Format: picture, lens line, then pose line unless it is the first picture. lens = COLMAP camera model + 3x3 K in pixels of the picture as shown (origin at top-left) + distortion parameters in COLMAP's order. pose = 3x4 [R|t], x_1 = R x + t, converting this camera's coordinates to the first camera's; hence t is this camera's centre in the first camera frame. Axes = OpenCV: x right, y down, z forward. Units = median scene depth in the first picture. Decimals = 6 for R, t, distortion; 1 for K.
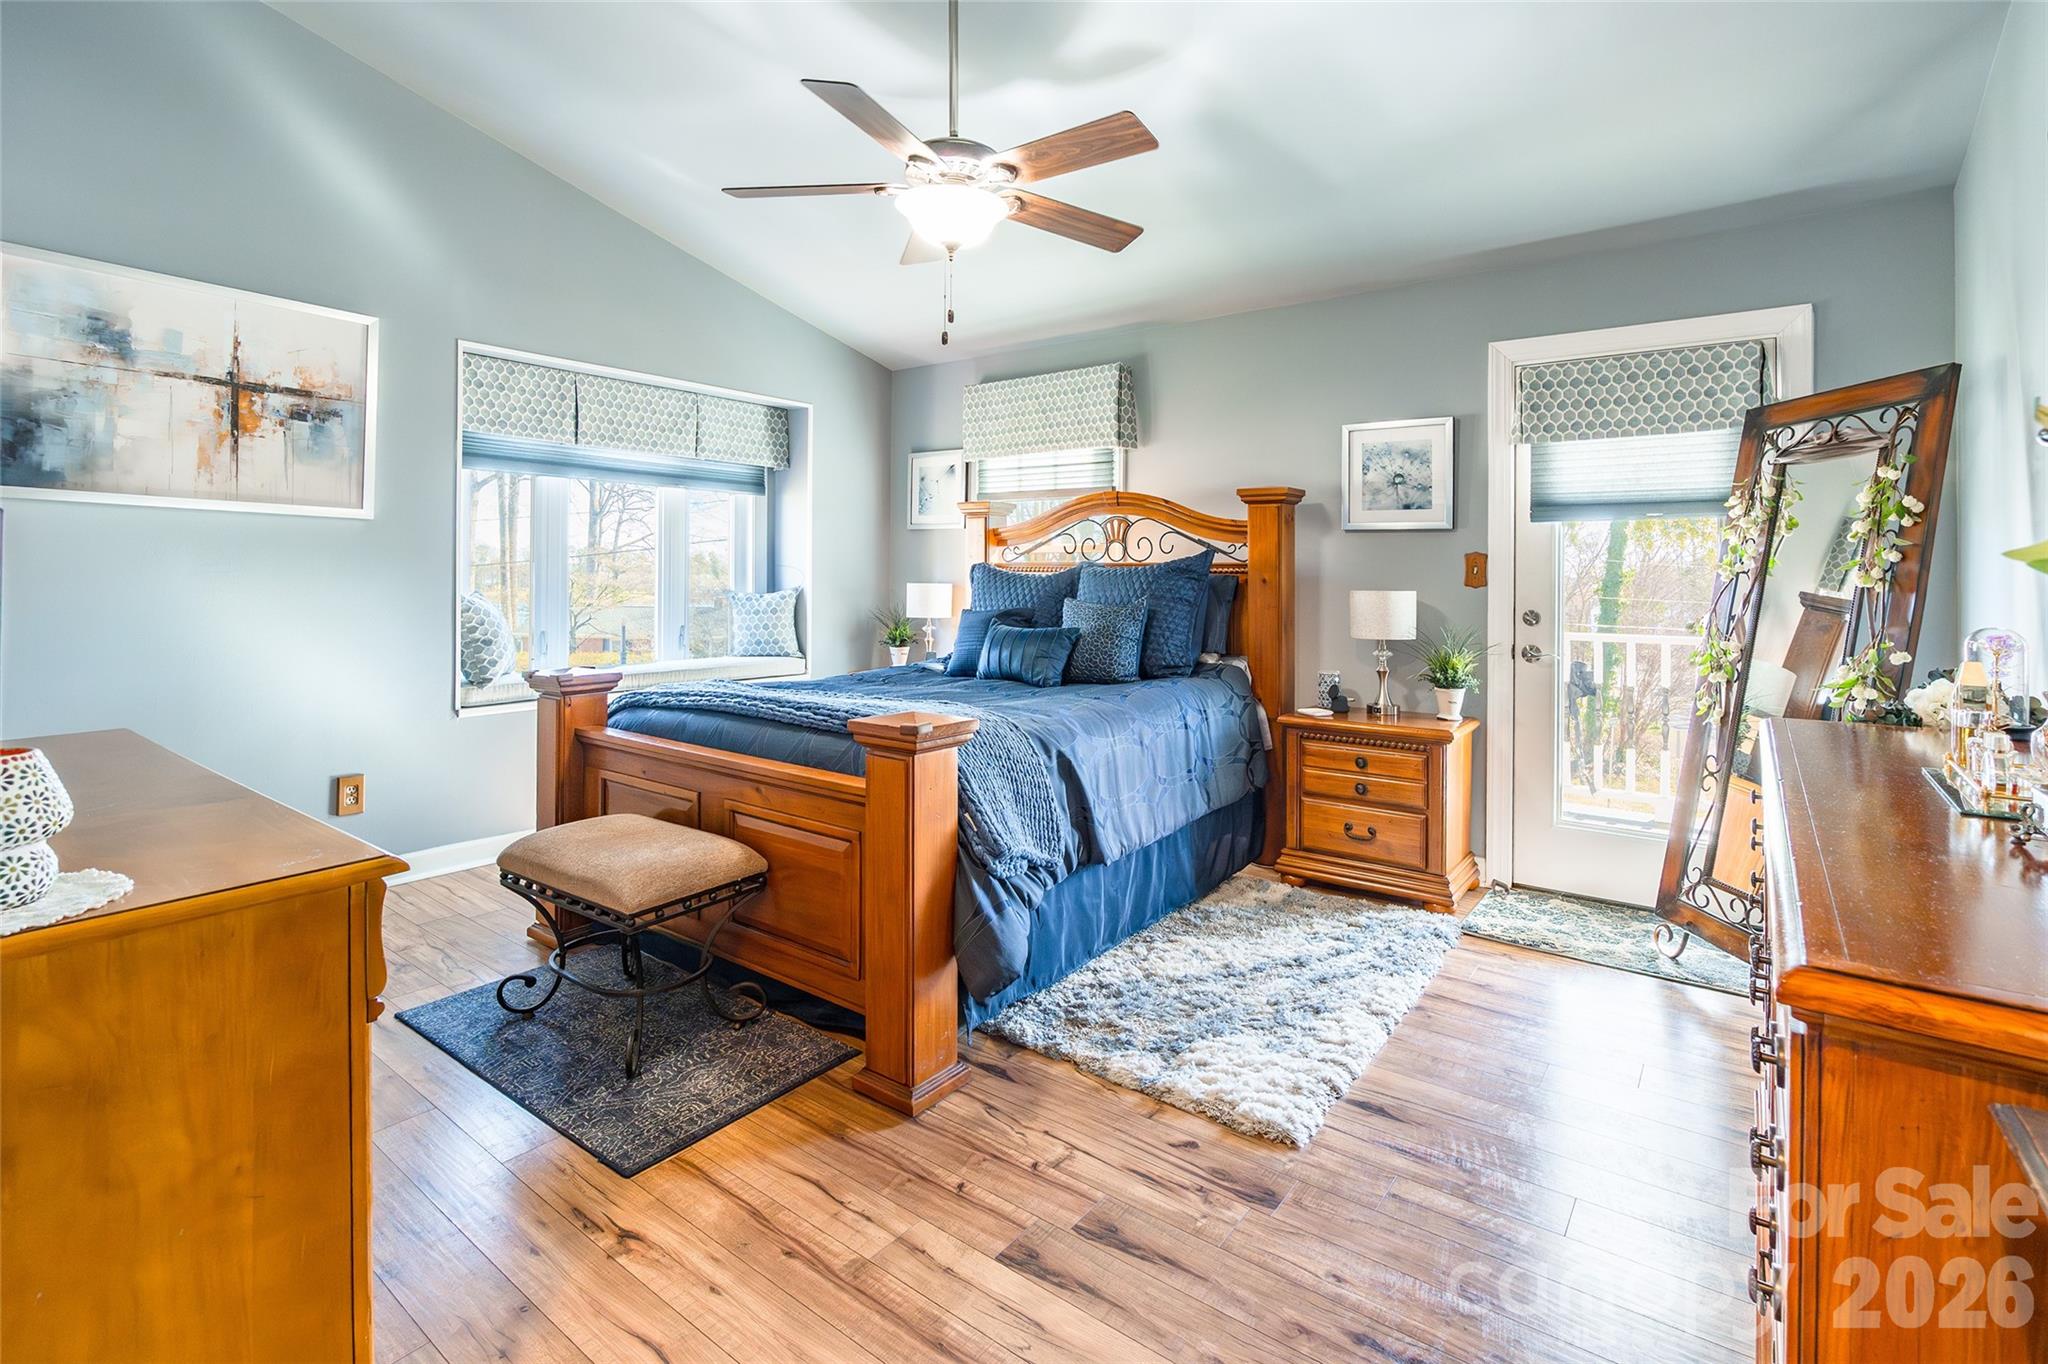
lens RADIAL K [[955.5, 0, 1041.4], [0, 955.5, 576.2], [0, 0, 1]] dist [-0.015092, 0.003945]
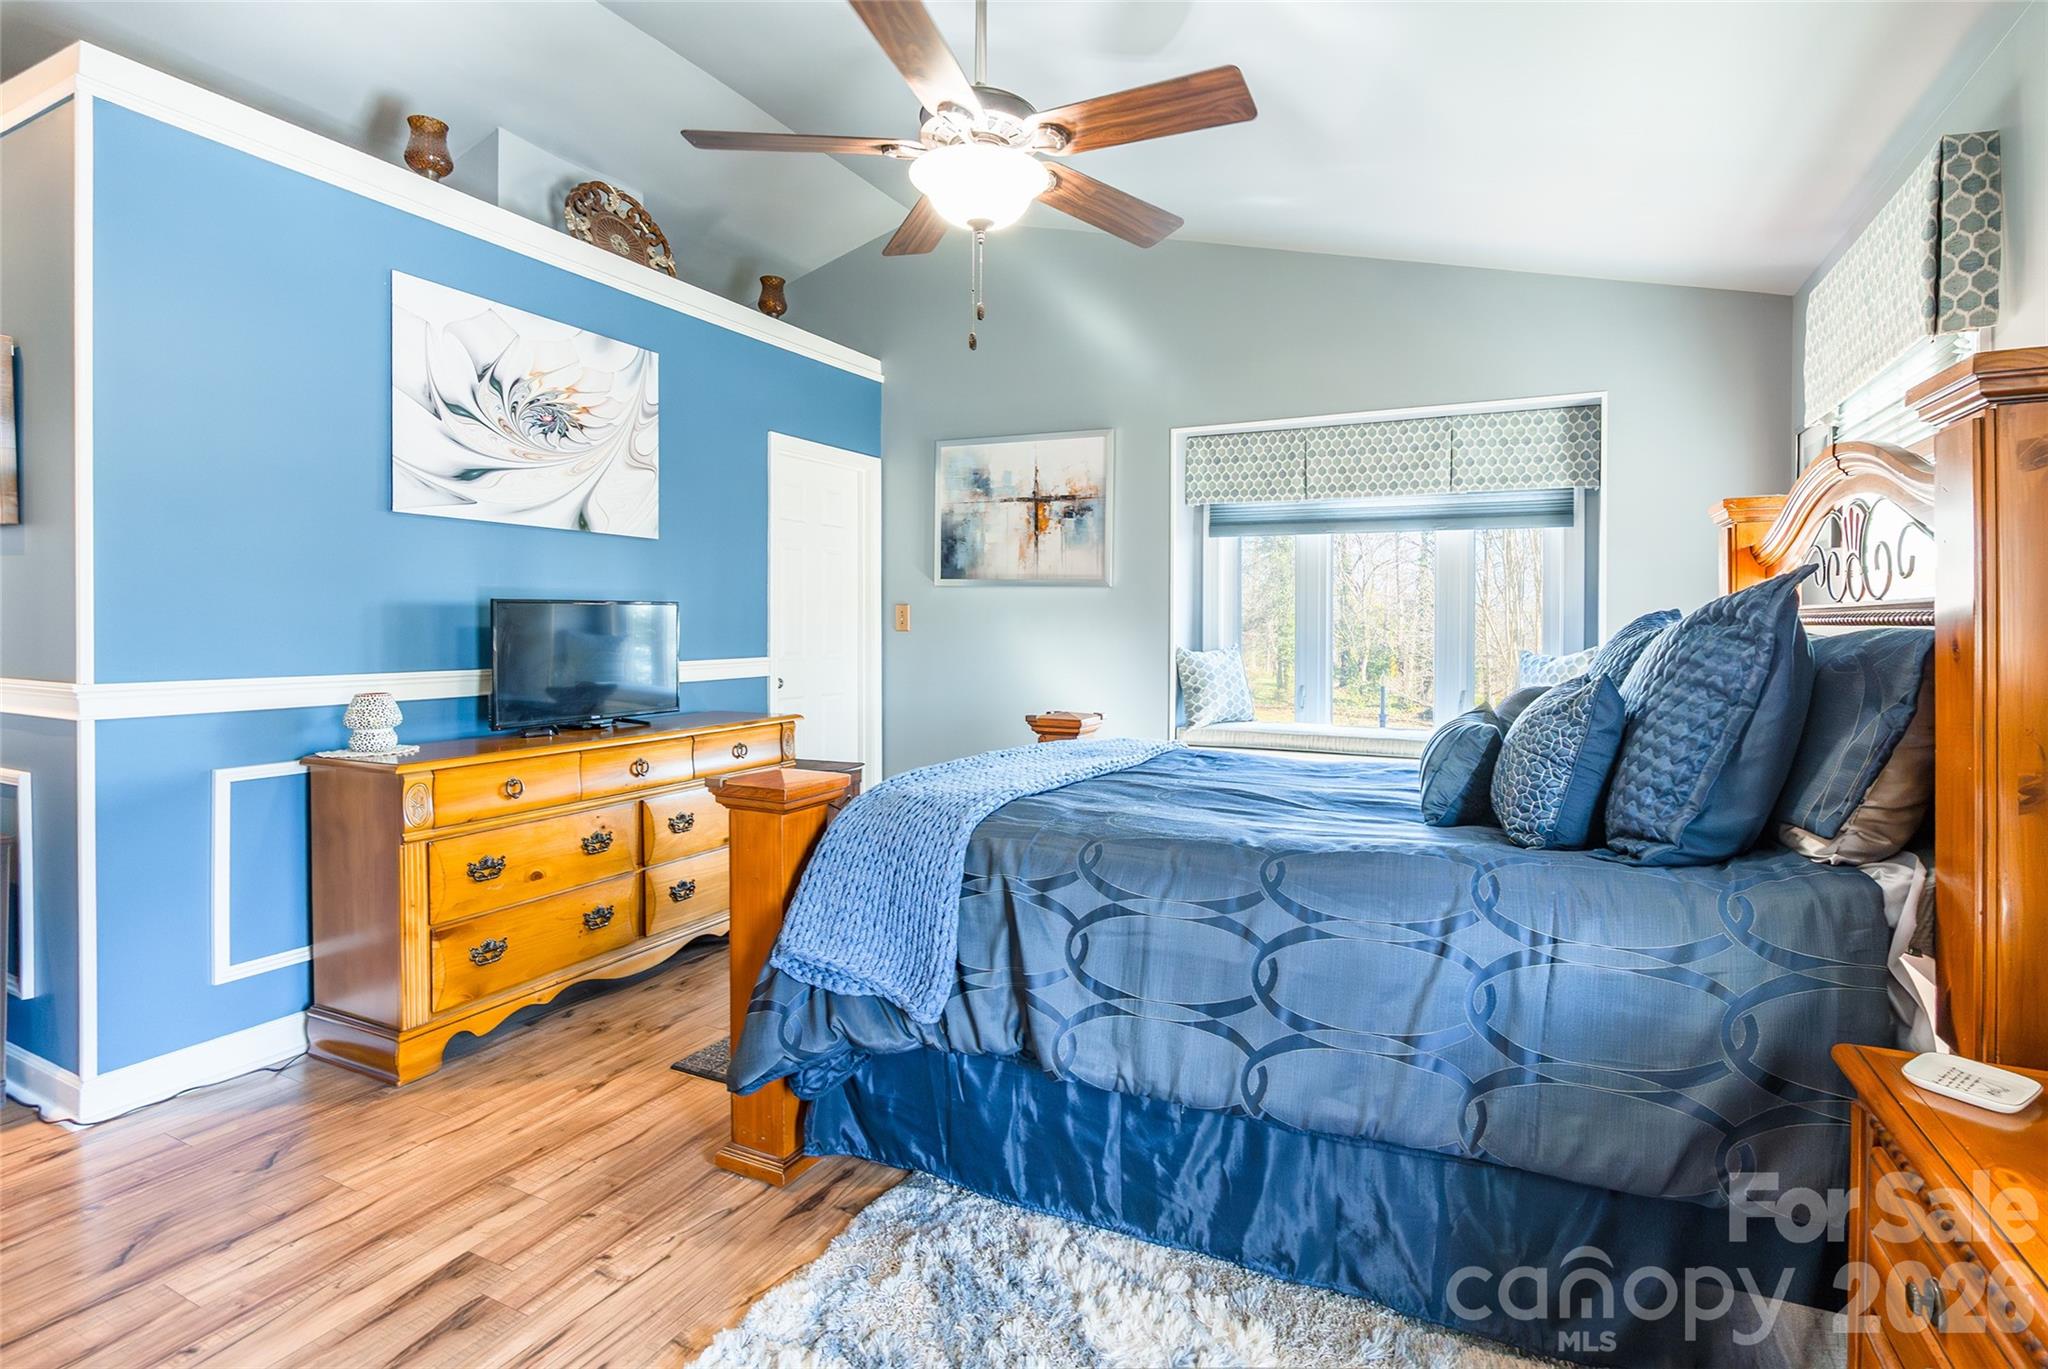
lens RADIAL K [[955.5, 0, 1071.7], [0, 955.5, 624.9], [0, 0, 1]] dist [-0.015092, 0.003945]
pose [[0.199643, -0.007088, -0.979843, 0.558362], [-0.005530, 0.999950, -0.008360, 0.003001], [0.979853, 0.007088, 0.199594, 0.703227]]
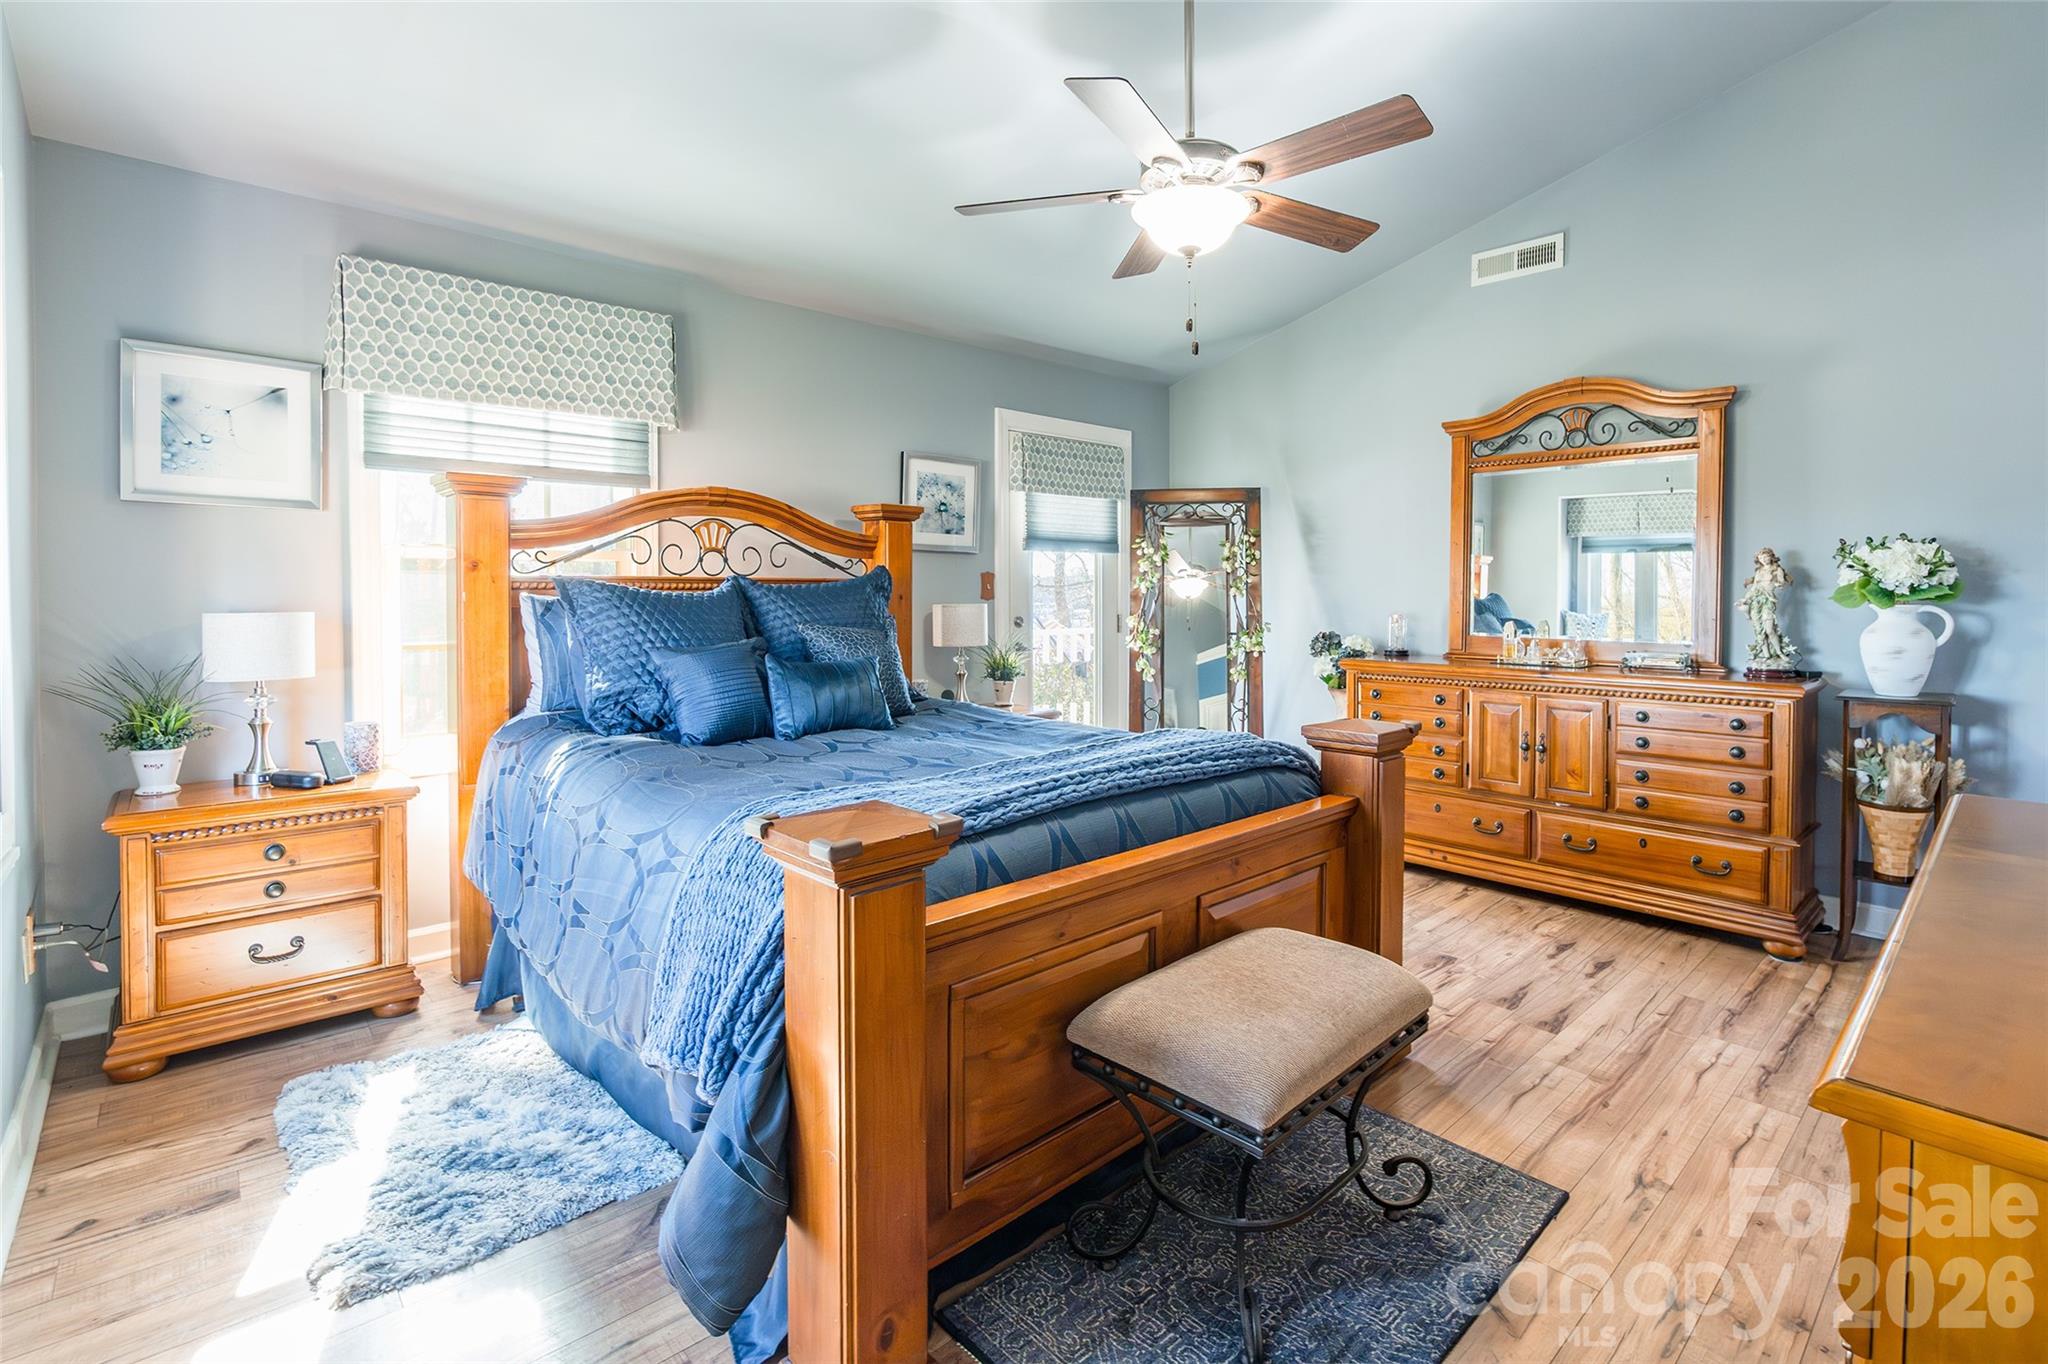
lens RADIAL K [[955.5, 0, 1048.0], [0, 955.5, 607.6], [0, 0, 1]] dist [-0.015092, 0.003945]
pose [[0.174134, -0.026943, 0.984353, -0.827363], [0.001526, 0.999632, 0.027091, -0.012643], [-0.984721, -0.003215, 0.174111, 0.750321]]
